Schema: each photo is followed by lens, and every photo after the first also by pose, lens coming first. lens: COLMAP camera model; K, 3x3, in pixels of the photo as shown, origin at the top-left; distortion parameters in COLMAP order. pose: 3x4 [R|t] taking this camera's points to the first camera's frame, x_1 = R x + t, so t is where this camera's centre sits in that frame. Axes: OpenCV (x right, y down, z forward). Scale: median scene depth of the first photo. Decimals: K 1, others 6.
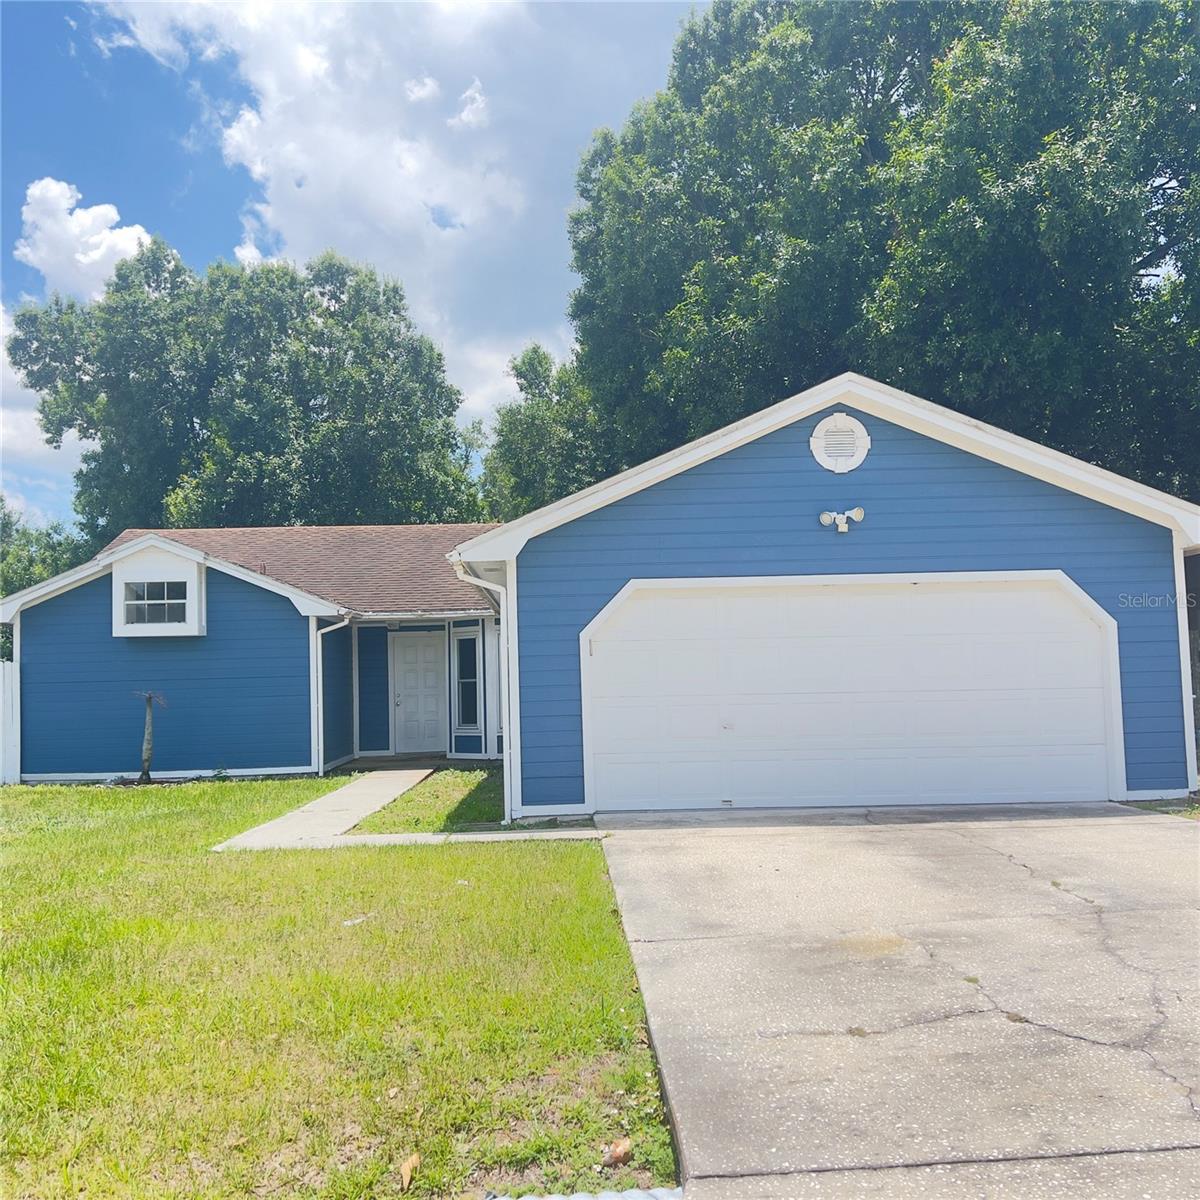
lens RADIAL K [[1219.3, 0, 600.0], [0, 1219.3, 600.0], [0, 0, 1]] dist [0.091014, -0.151405]
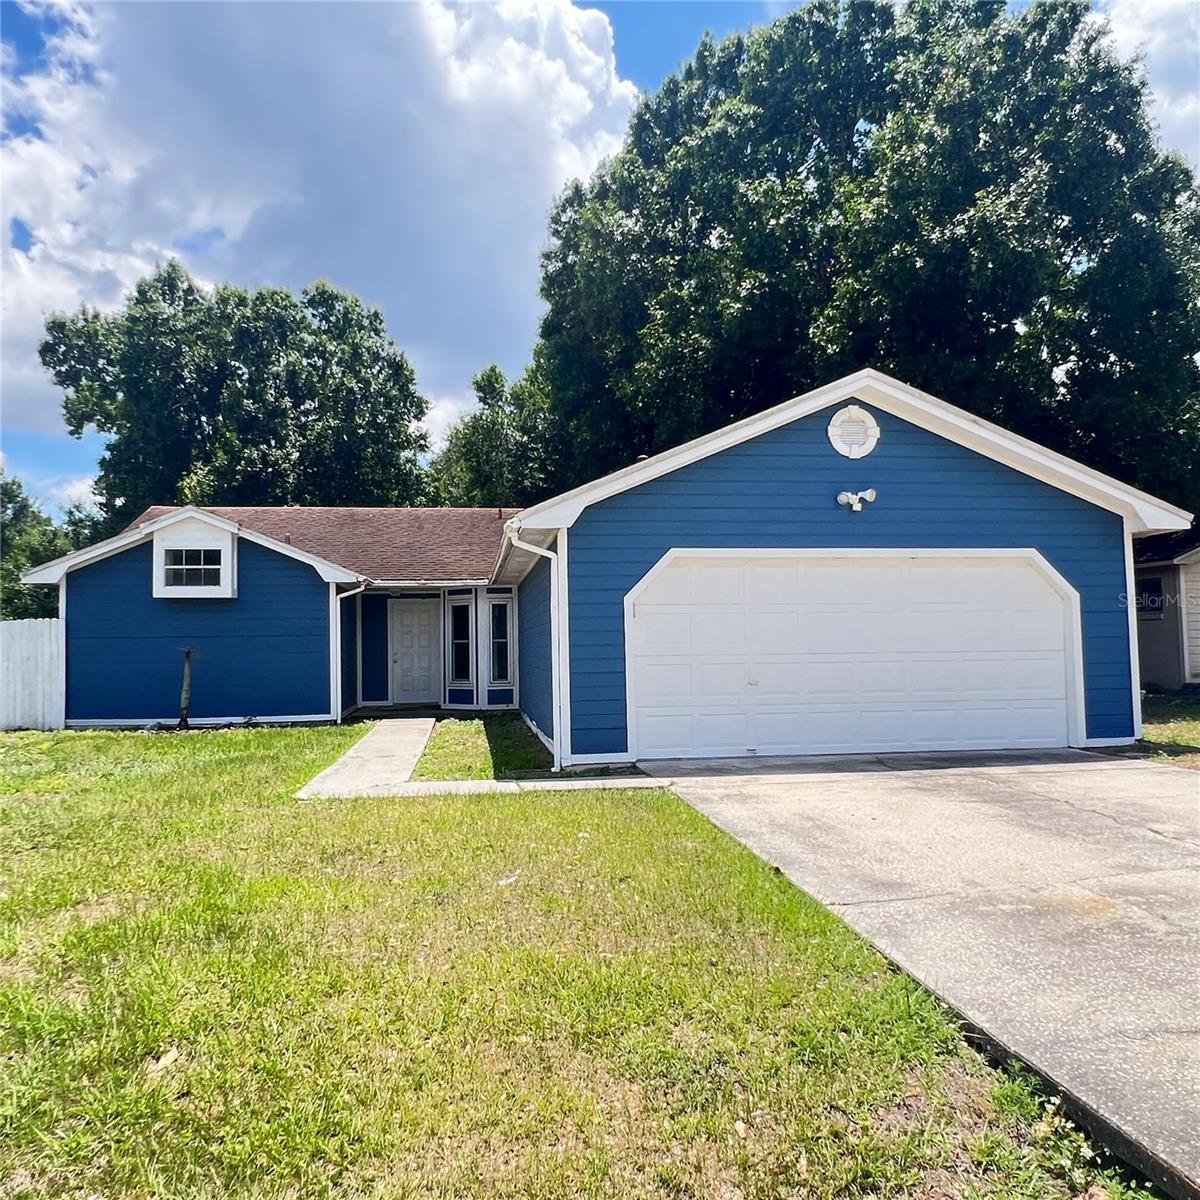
lens RADIAL K [[958.3, 0, 601.3], [0, 958.3, 589.4], [0, 0, 1]] dist [-0.002581, -0.002445]
pose [[0.994406, 0.016640, 0.104302, -0.083922], [-0.017382, 0.999830, 0.006202, 0.010289], [-0.104181, -0.007980, 0.994526, 0.097404]]
